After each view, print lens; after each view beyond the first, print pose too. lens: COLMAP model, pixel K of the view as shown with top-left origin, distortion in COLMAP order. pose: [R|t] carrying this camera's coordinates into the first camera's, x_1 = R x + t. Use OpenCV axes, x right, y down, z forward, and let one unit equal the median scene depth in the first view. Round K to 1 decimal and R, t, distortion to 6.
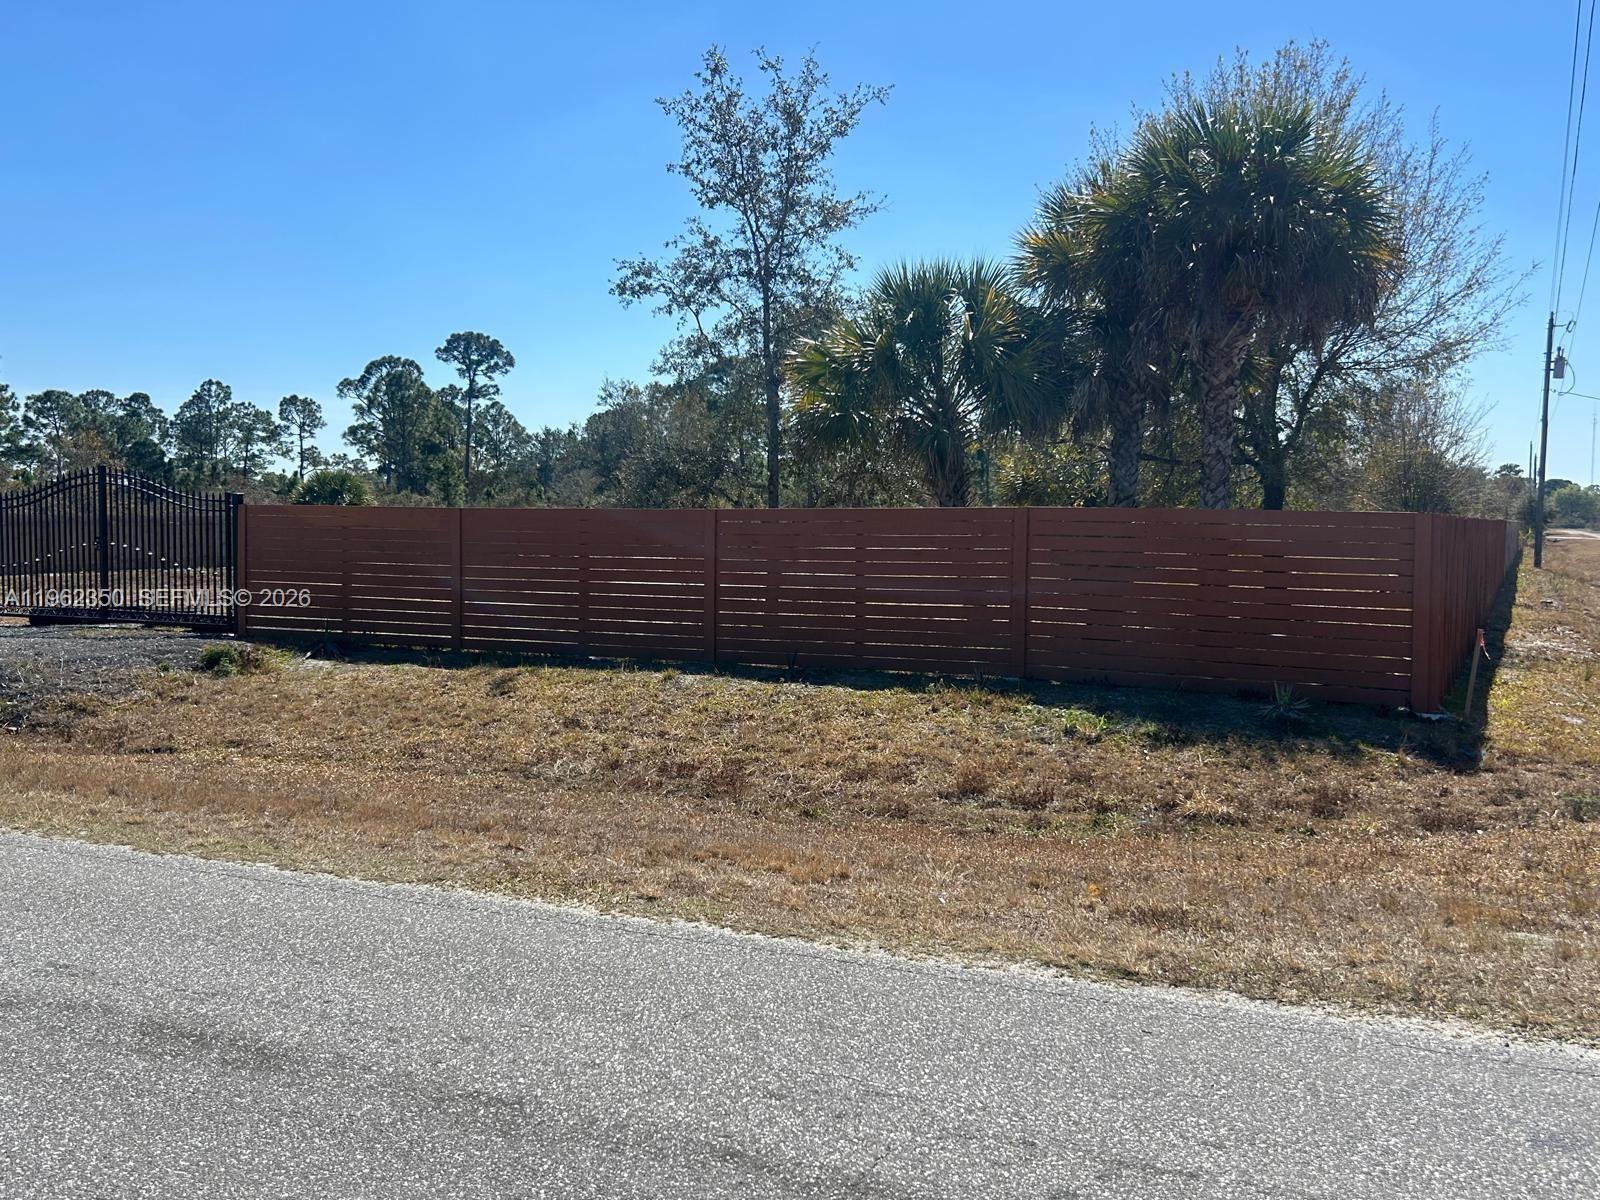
lens RADIAL K [[1448.1, 0, 802.3], [0, 1448.1, 600.2], [0, 0, 1]] dist [0.031362, 0.002283]
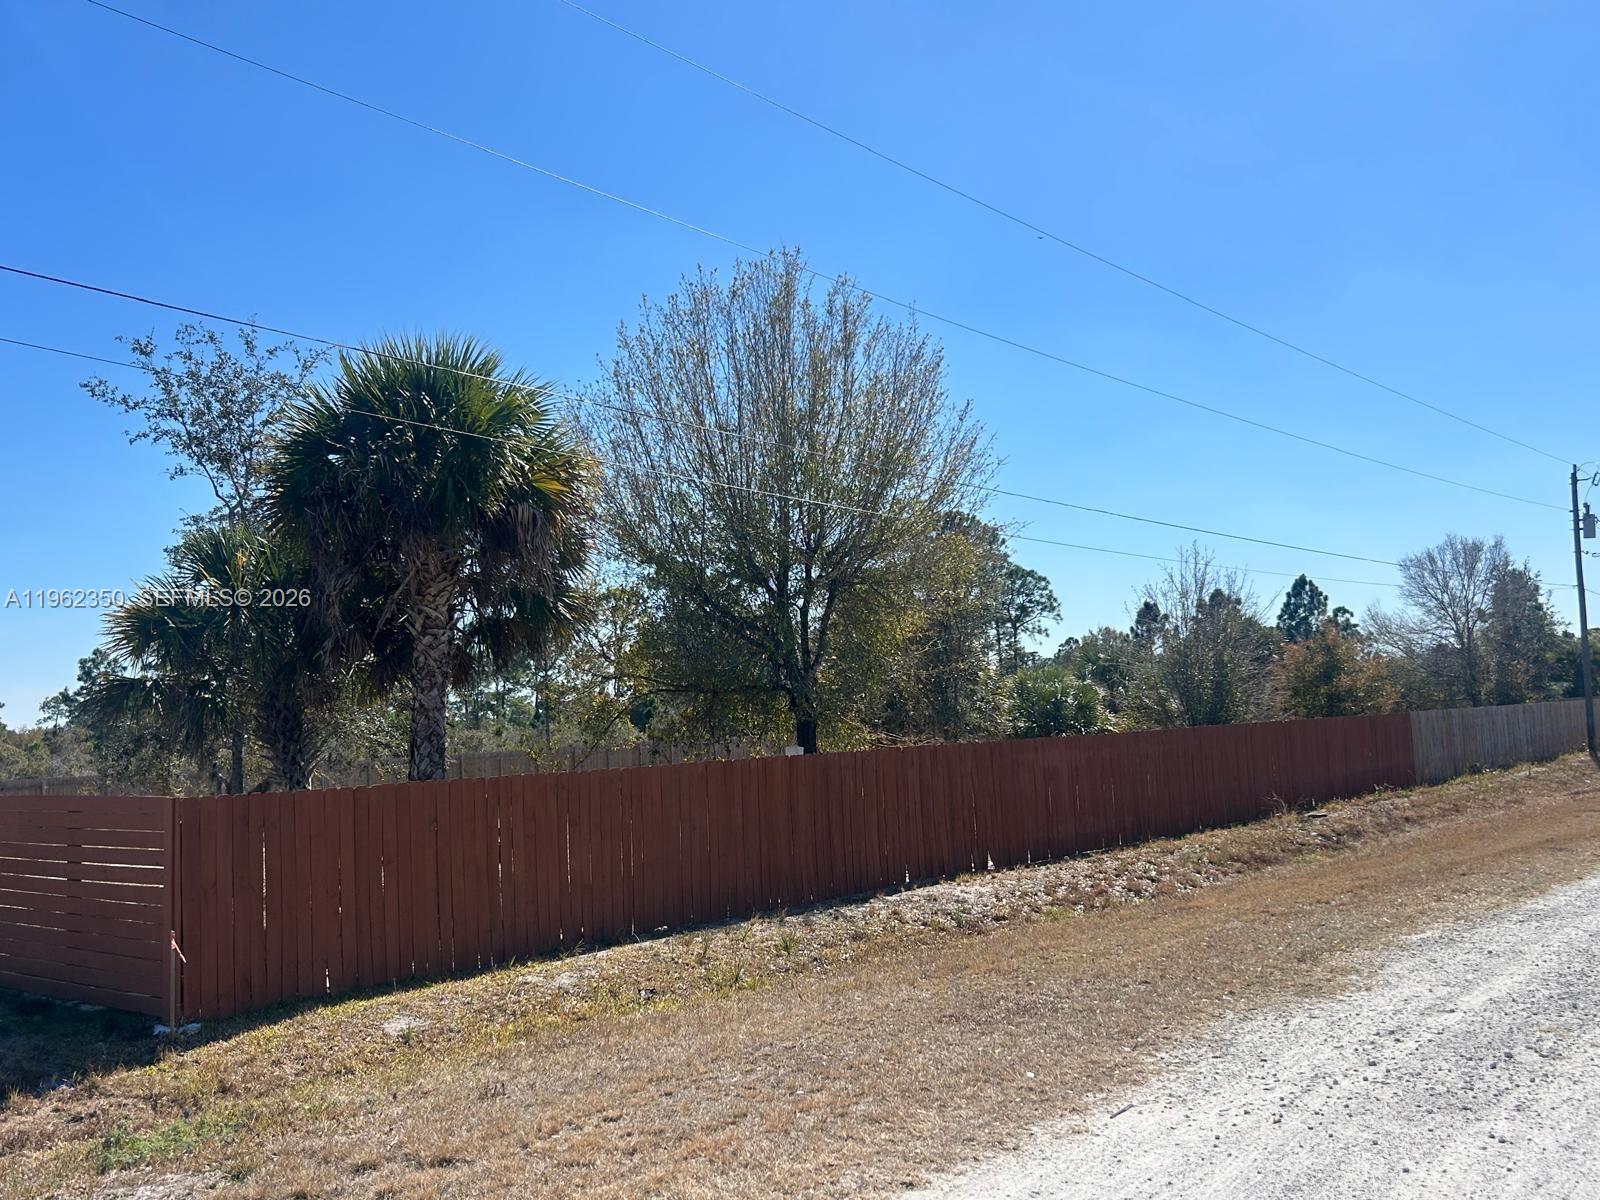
lens RADIAL K [[1462.2, 0, 829.1], [0, 1462.2, 620.0], [0, 0, 1]] dist [0.022166, 0.000000]
pose [[0.975620, -0.070056, -0.207984, 0.250642], [0.043557, 0.990640, -0.129364, -0.008056], [0.215100, 0.117151, 0.969540, 0.047383]]
